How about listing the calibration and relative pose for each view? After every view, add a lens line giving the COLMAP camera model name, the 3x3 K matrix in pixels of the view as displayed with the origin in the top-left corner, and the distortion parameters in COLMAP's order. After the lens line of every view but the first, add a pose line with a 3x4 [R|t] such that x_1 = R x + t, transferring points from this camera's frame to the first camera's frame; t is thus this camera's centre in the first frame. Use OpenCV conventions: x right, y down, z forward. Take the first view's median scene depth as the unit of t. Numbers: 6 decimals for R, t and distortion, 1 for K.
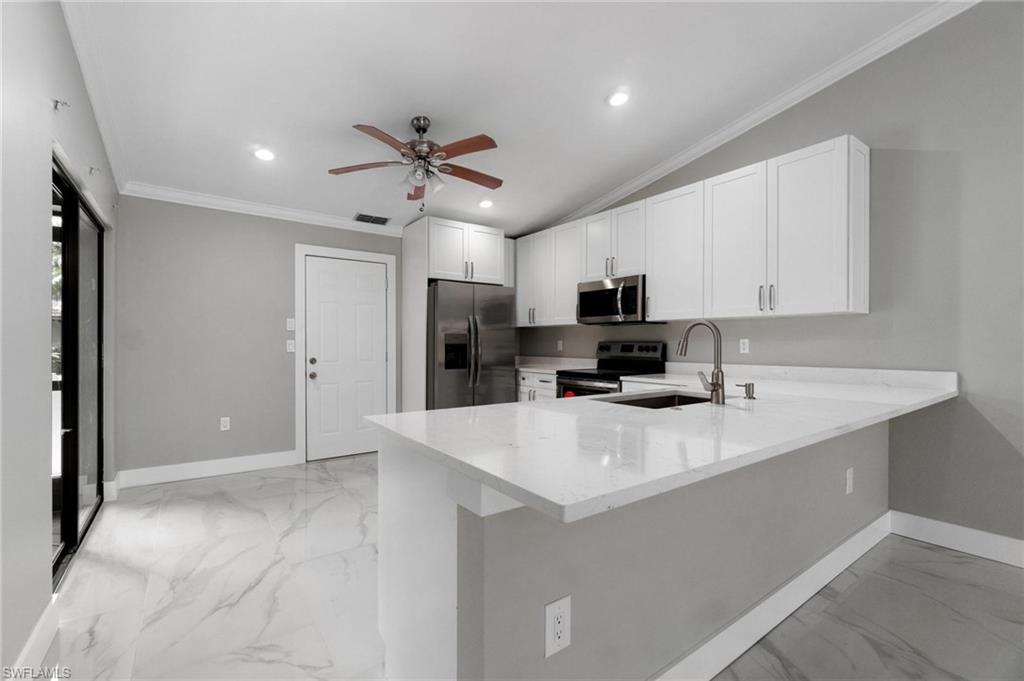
lens RADIAL K [[443.3, 0, 502.8], [0, 443.3, 342.9], [0, 0, 1]] dist [-0.002629, 0.000215]
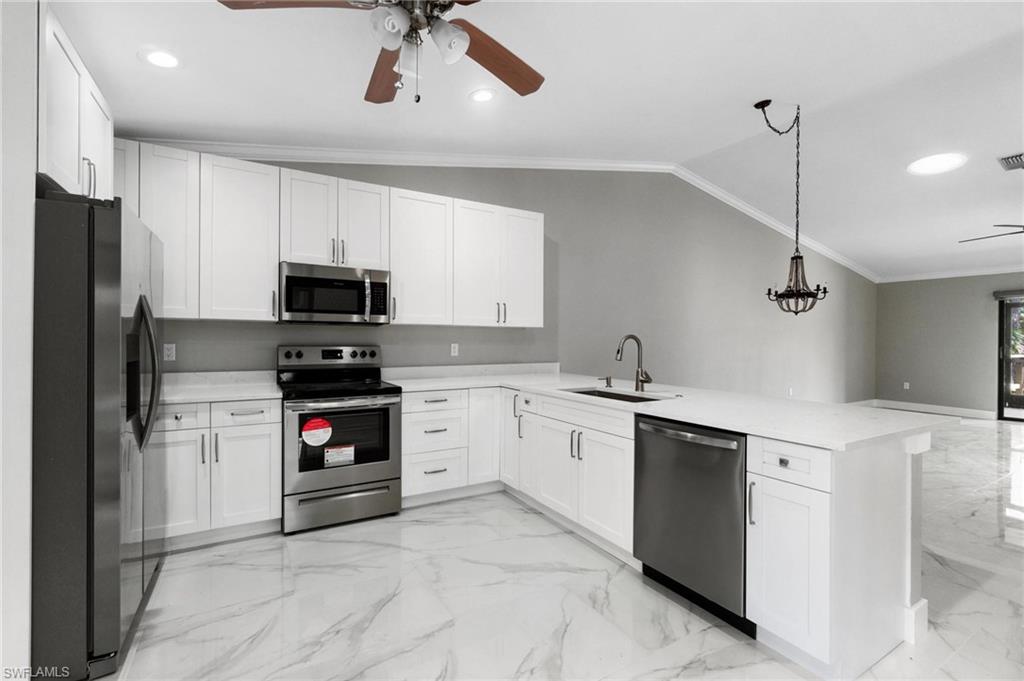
lens RADIAL K [[443.3, 0, 502.8], [0, 443.3, 342.9], [0, 0, 1]] dist [-0.002629, 0.000215]
pose [[0.096941, -0.007472, 0.995262, -0.522243], [-0.005480, 0.999953, 0.008041, -0.018034], [-0.995275, -0.006234, 0.096896, 0.652394]]
